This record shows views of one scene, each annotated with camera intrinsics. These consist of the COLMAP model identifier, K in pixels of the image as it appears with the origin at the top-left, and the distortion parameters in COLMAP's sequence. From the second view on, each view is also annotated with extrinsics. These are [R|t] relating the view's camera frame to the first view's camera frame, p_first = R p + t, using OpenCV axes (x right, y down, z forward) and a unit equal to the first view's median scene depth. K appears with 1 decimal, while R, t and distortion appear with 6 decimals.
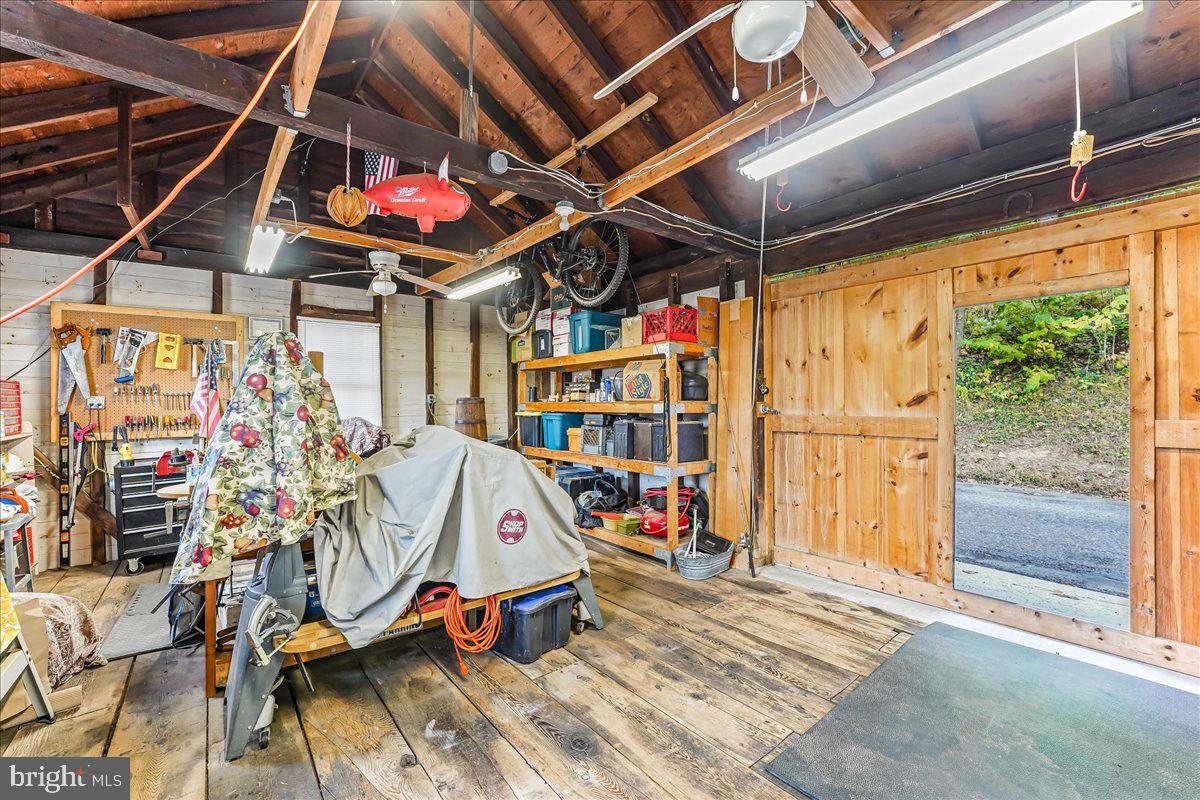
lens RADIAL K [[498.5, 0, 586.8], [0, 498.5, 398.5], [0, 0, 1]] dist [-0.014821, 0.000157]
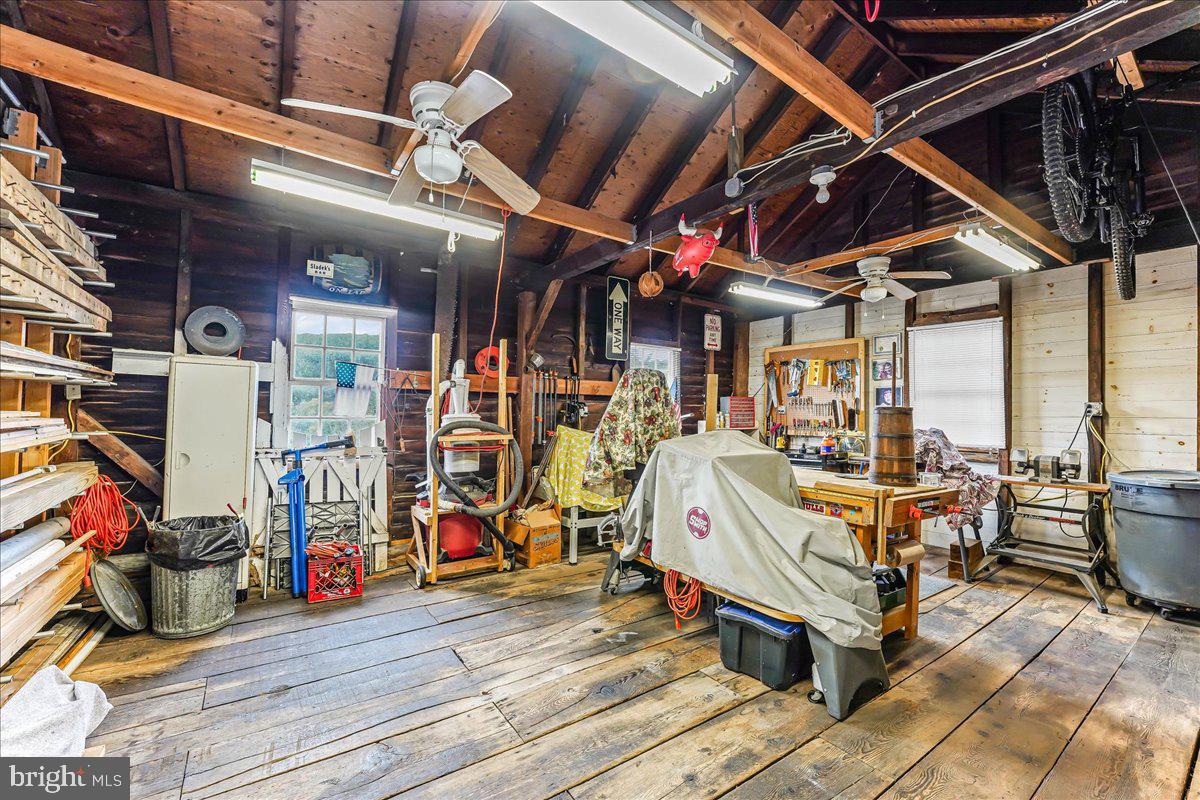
lens RADIAL K [[498.5, 0, 586.8], [0, 498.5, 398.5], [0, 0, 1]] dist [-0.014821, 0.000157]
pose [[-0.087790, -0.015355, -0.996021, 0.949638], [-0.002747, 0.999881, -0.015173, -0.002800], [0.996135, 0.001404, -0.087822, 0.819652]]
